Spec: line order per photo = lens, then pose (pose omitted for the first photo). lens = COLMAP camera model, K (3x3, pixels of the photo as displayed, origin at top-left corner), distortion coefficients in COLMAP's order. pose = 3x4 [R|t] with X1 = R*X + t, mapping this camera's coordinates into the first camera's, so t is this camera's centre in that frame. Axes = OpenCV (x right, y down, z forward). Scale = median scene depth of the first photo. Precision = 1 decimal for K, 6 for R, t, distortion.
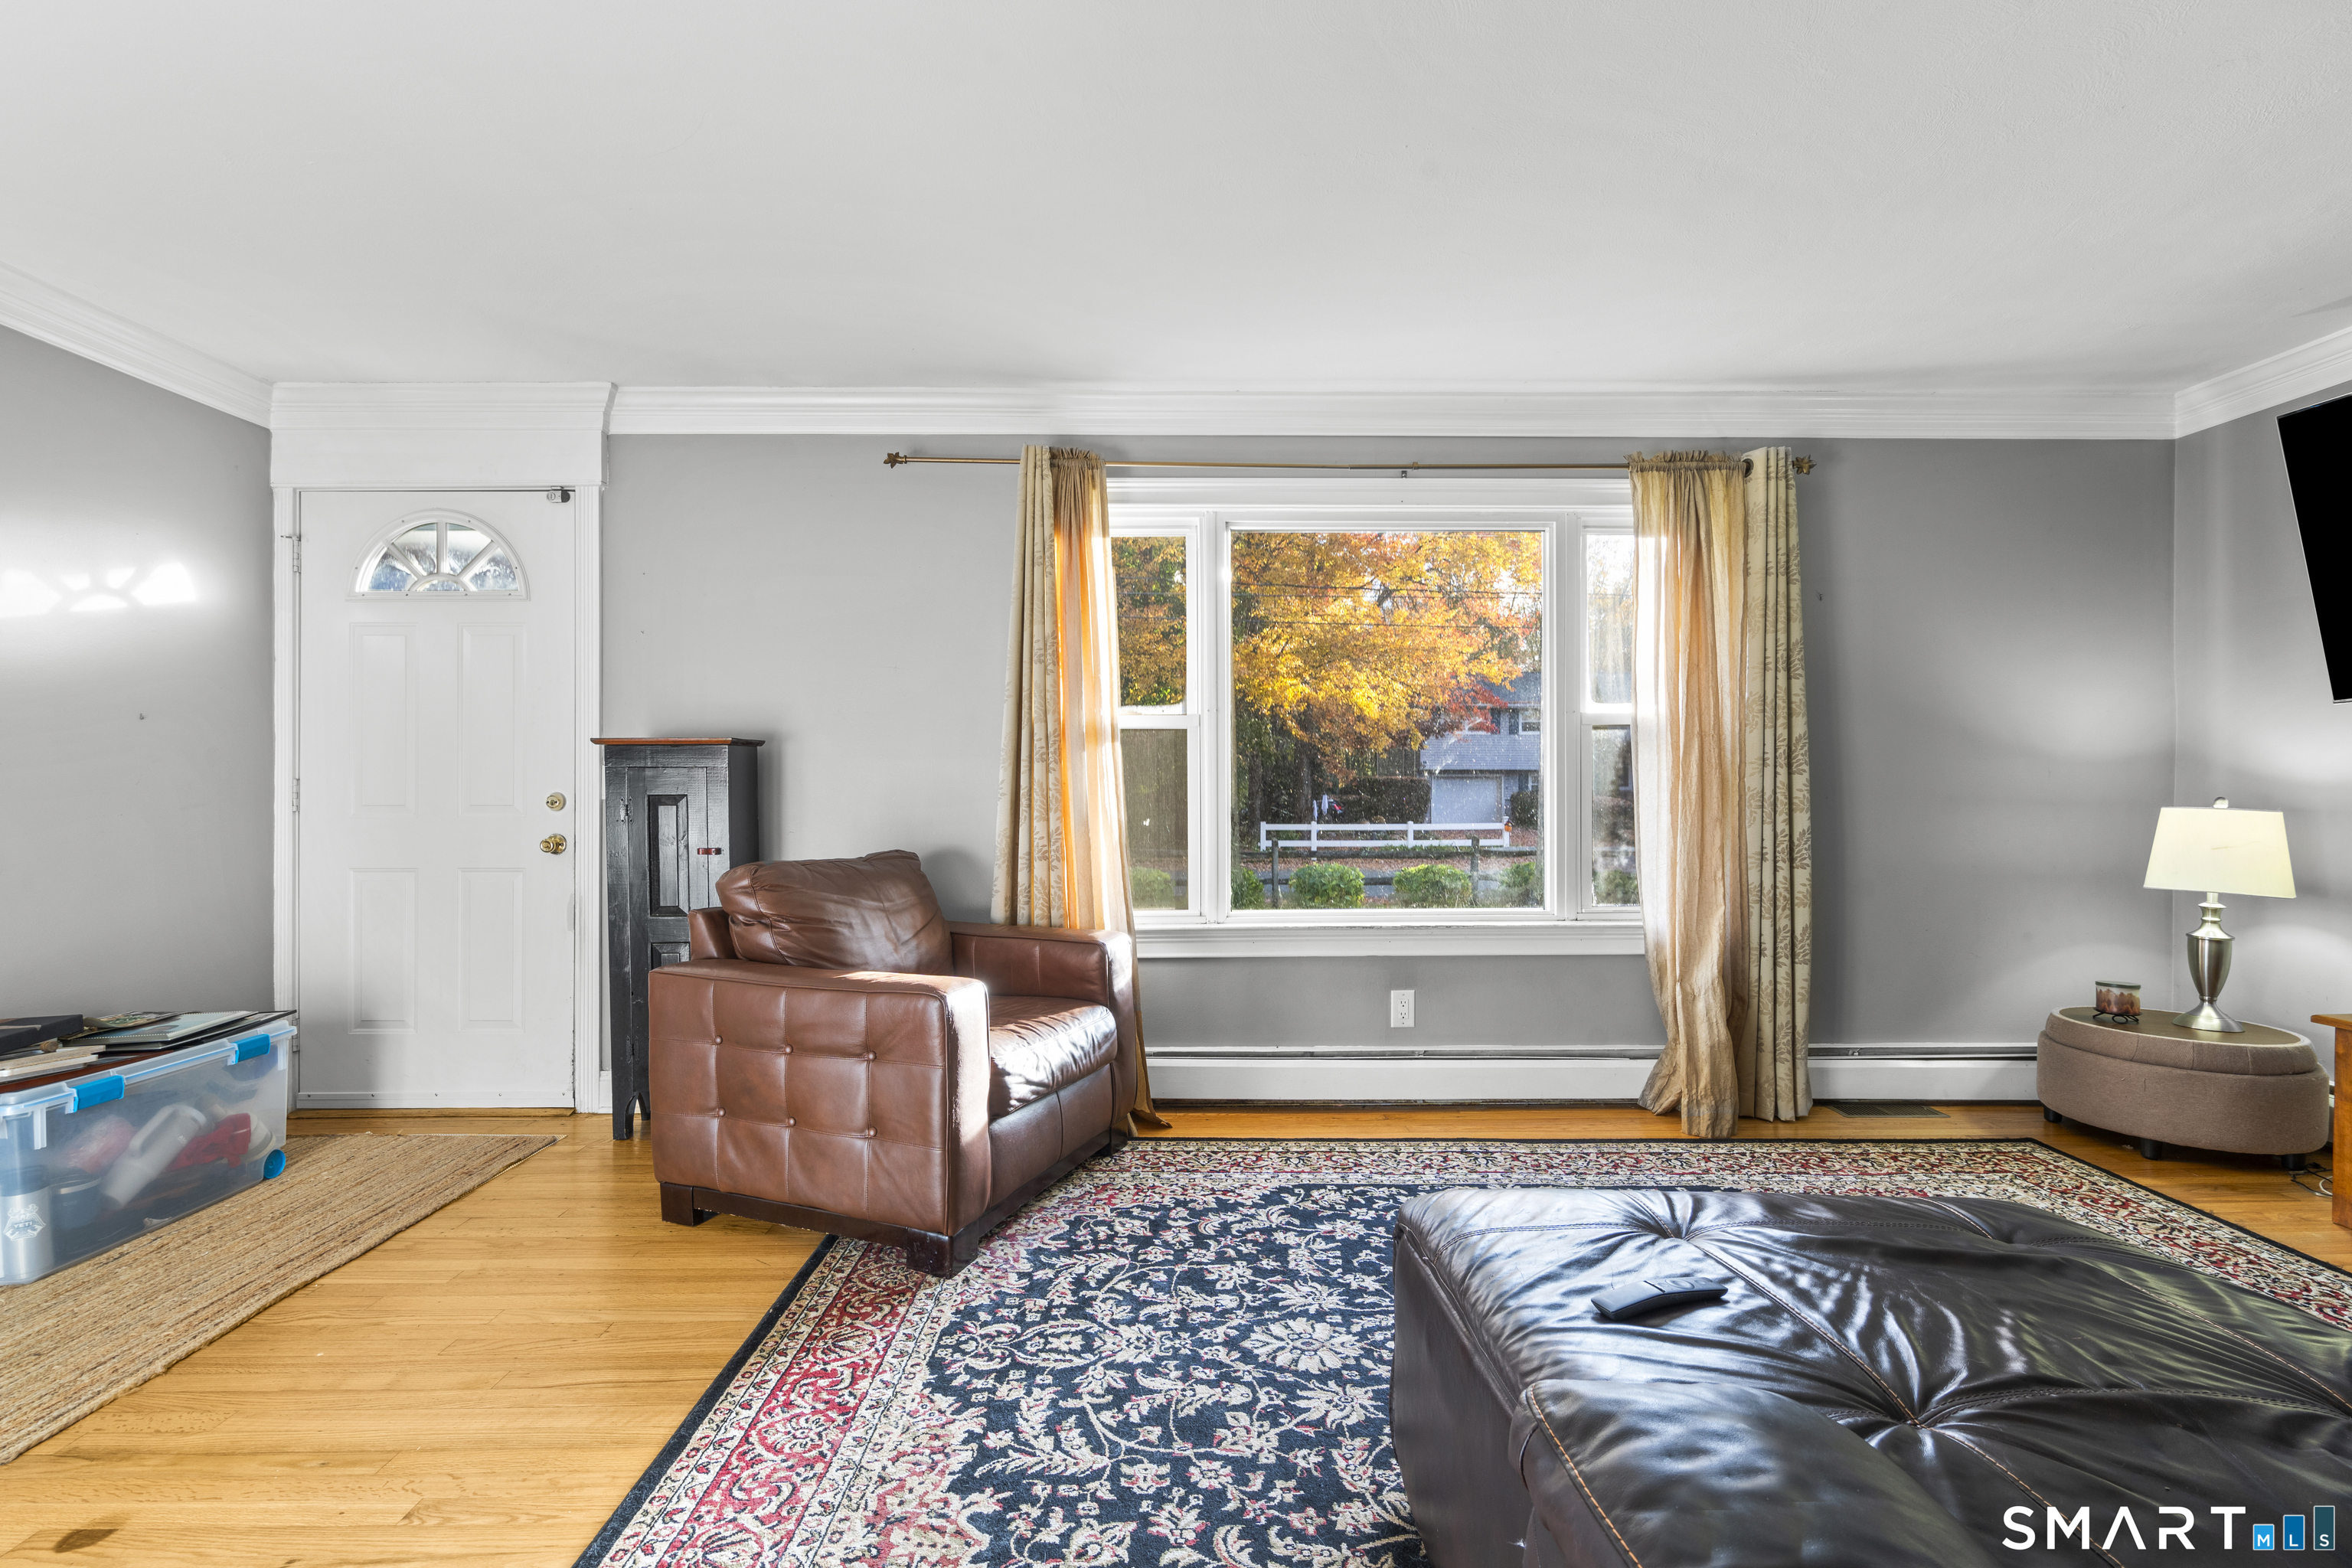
lens RADIAL K [[1057.3, 0, 1175.9], [0, 1057.3, 797.8], [0, 0, 1]] dist [-0.005408, 0.003819]
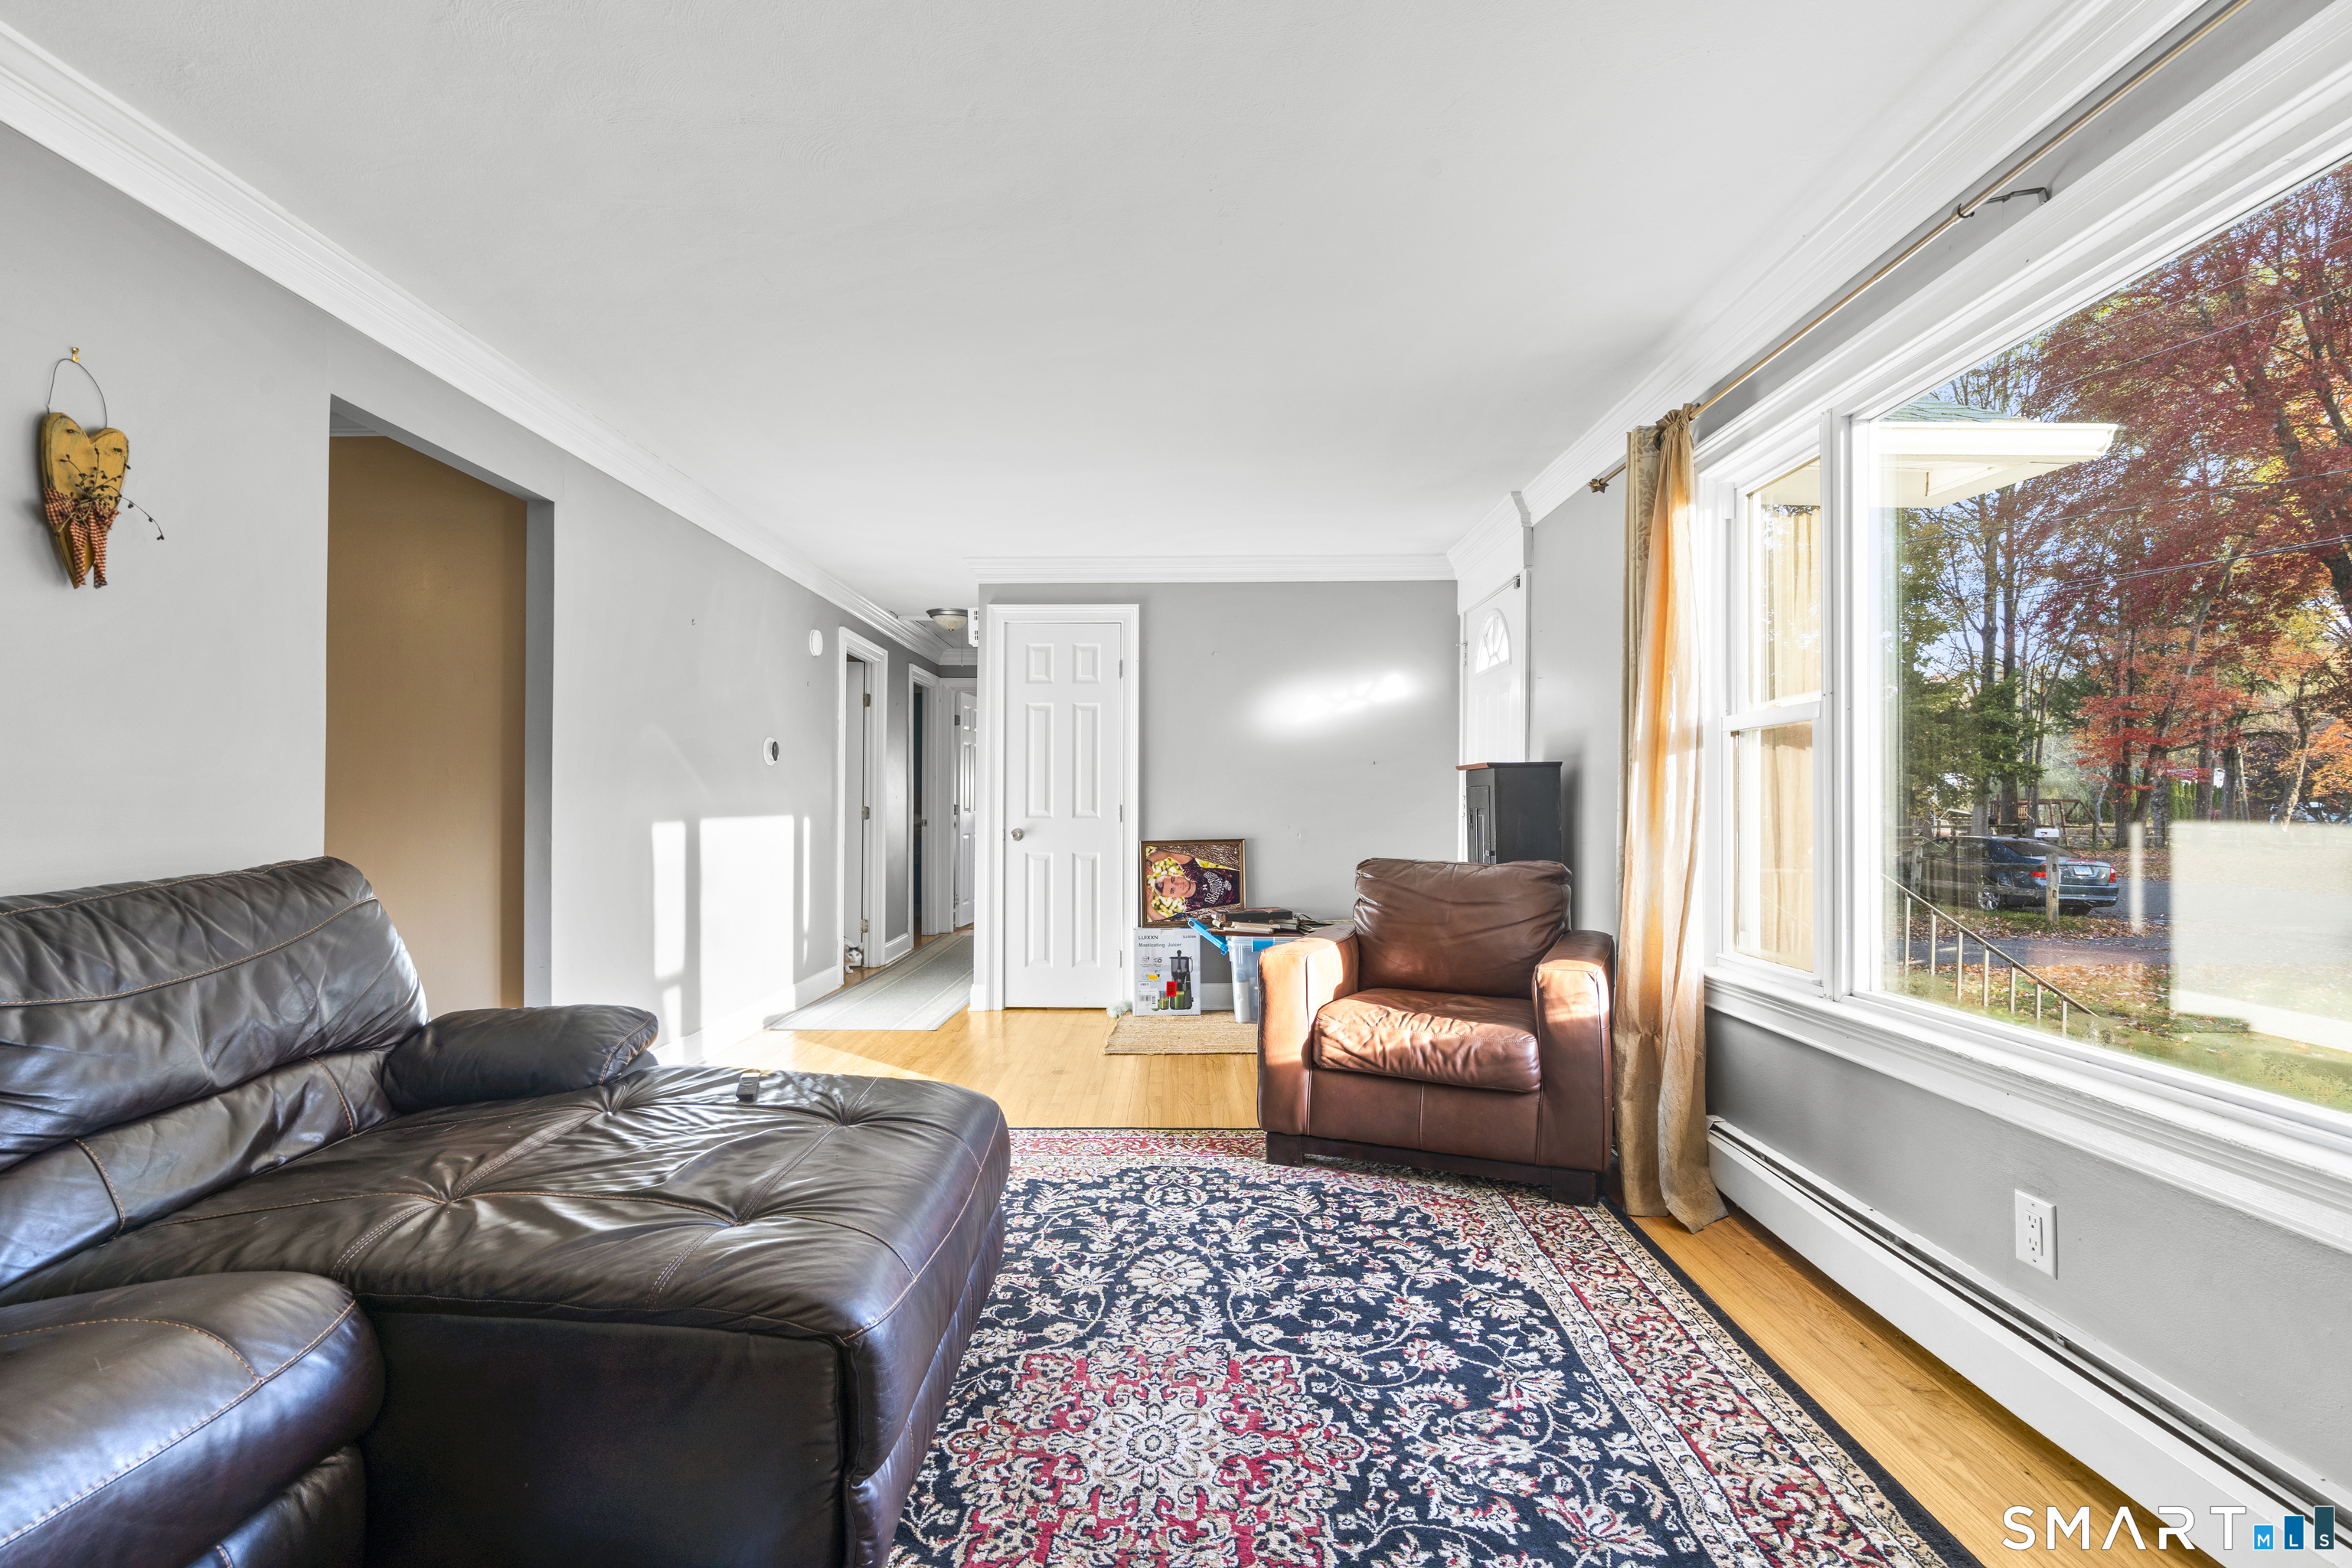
lens RADIAL K [[1057.3, 0, 1159.0], [0, 1057.3, 795.8], [0, 0, 1]] dist [-0.005408, 0.003819]
pose [[-0.036513, -0.004204, -0.999324, 1.282421], [-0.011556, 0.999926, -0.003784, -0.011891], [0.999266, 0.011410, -0.036559, 1.008696]]
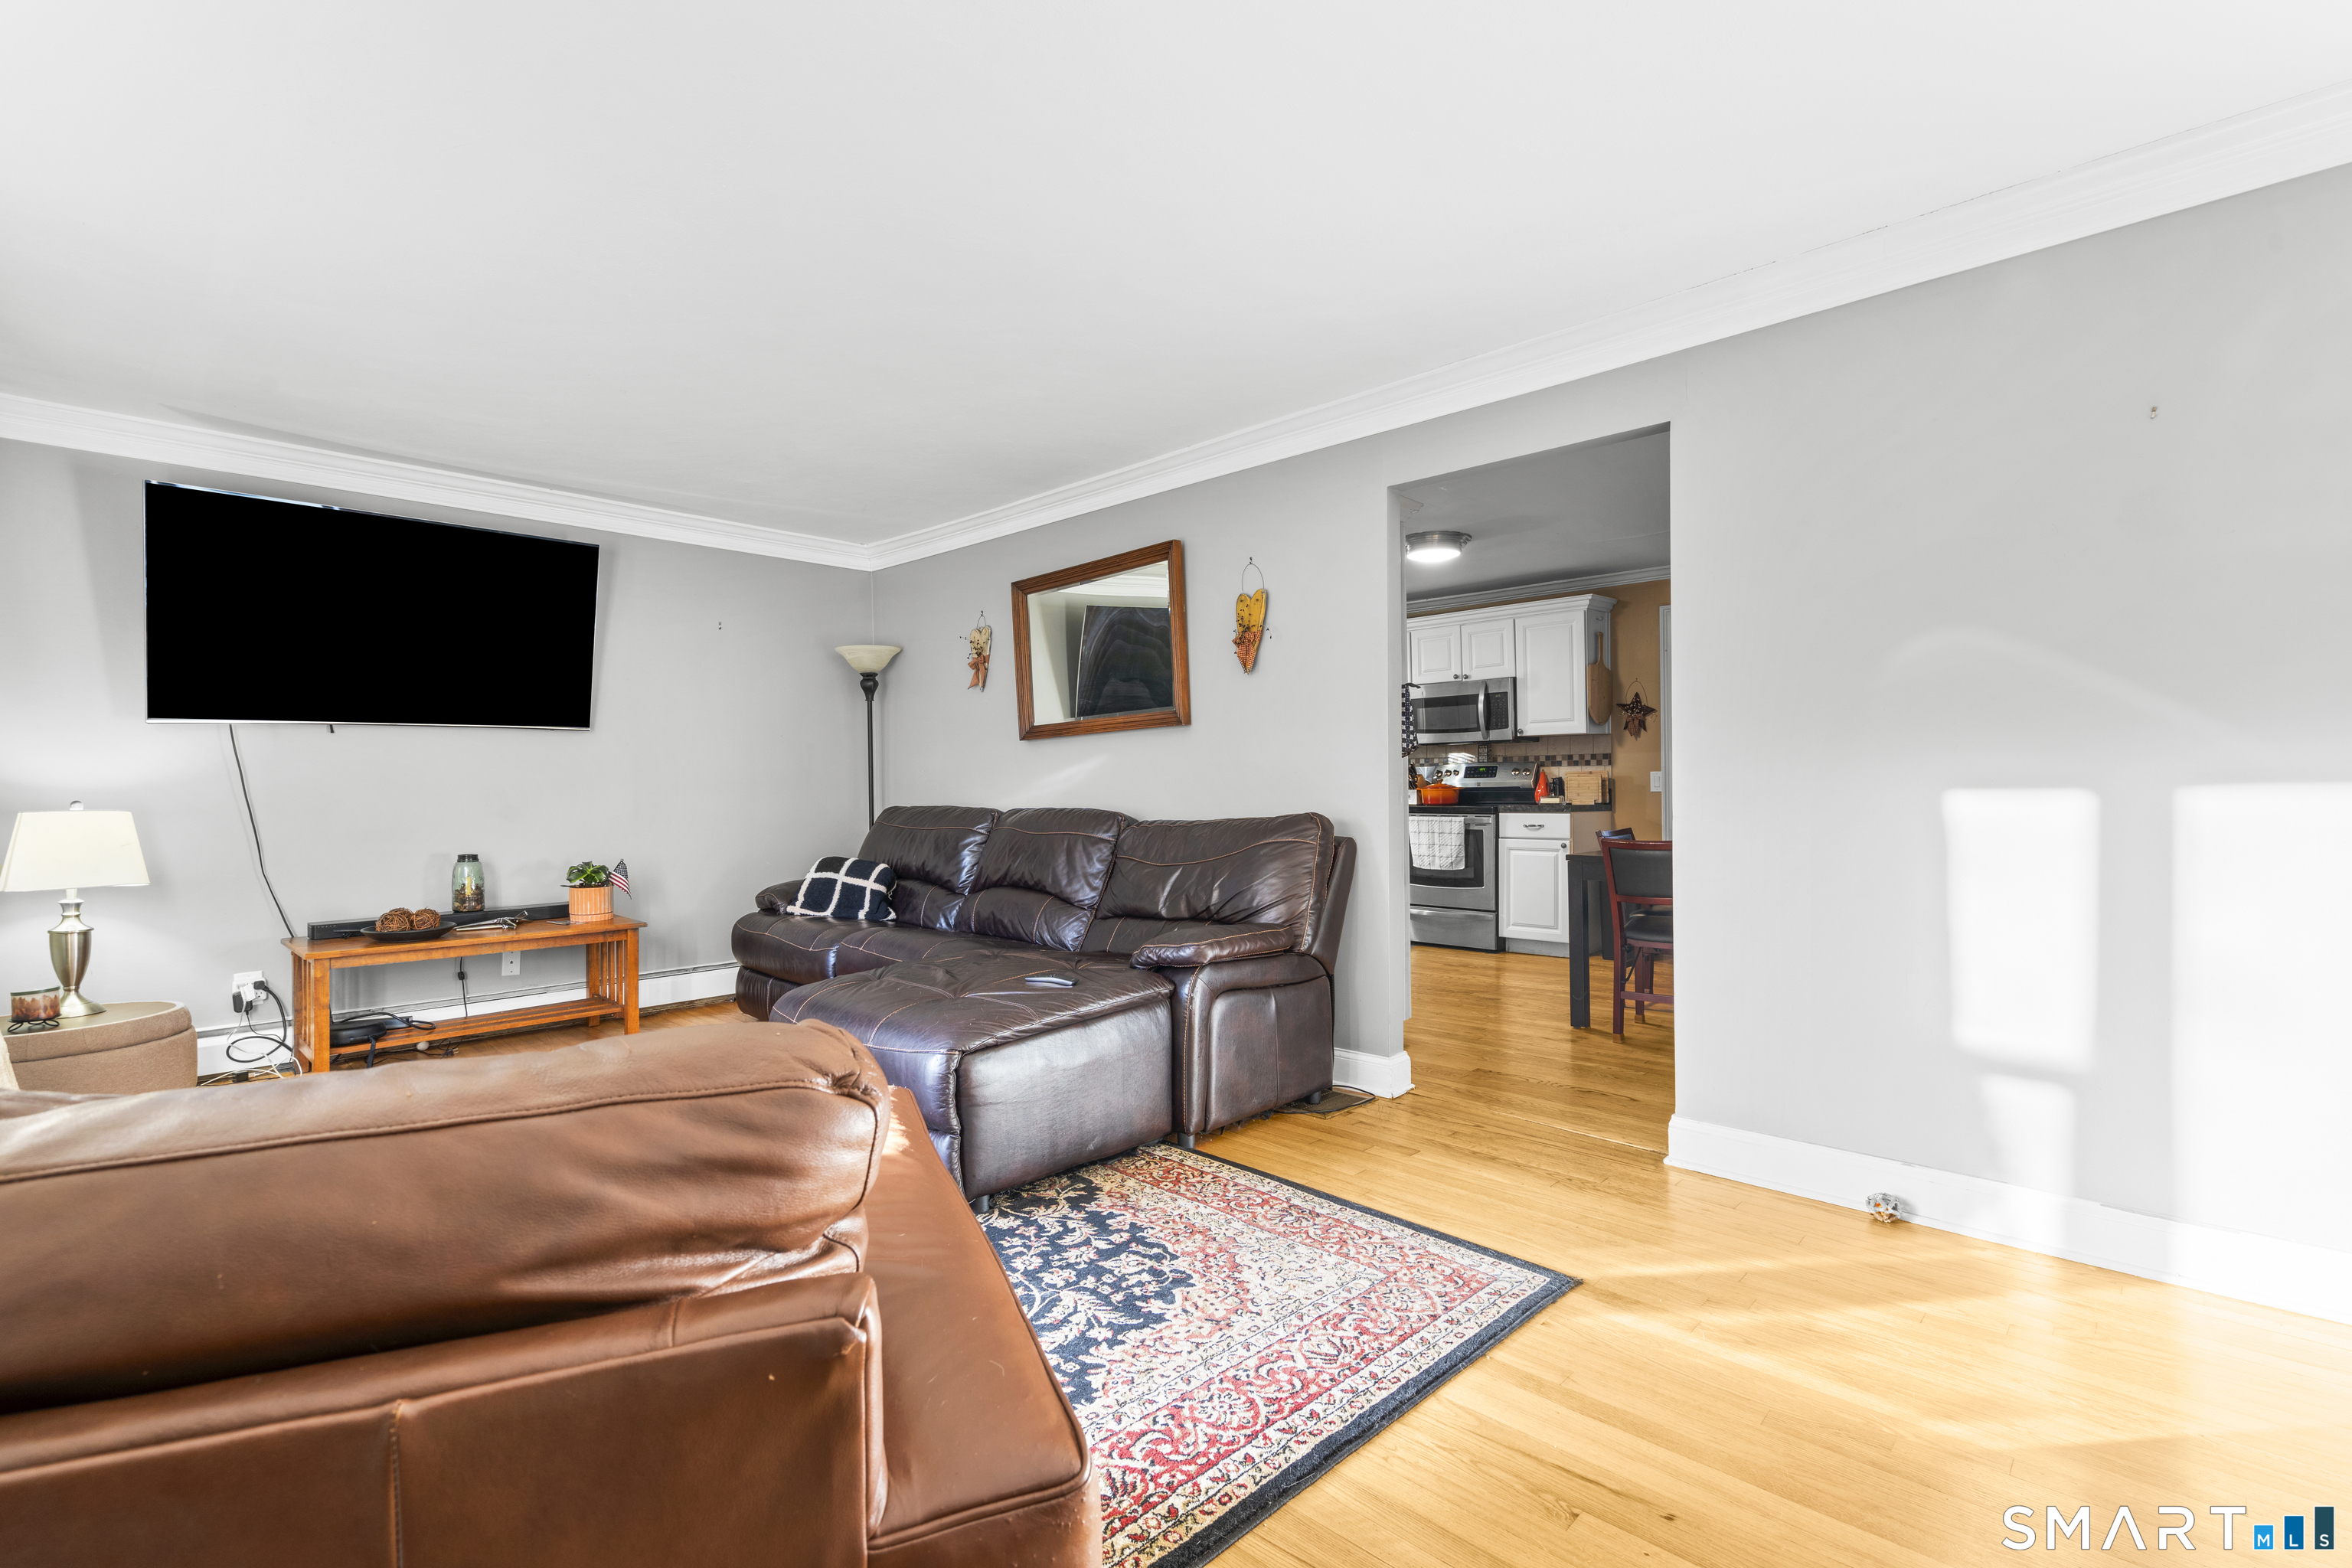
lens RADIAL K [[1057.3, 0, 1173.2], [0, 1057.3, 800.9], [0, 0, 1]] dist [-0.005408, 0.003819]
pose [[-0.707706, -0.003166, 0.706500, -0.881922], [0.019868, 0.999505, 0.024382, -0.005763], [-0.706228, 0.031292, -0.707293, 1.474774]]
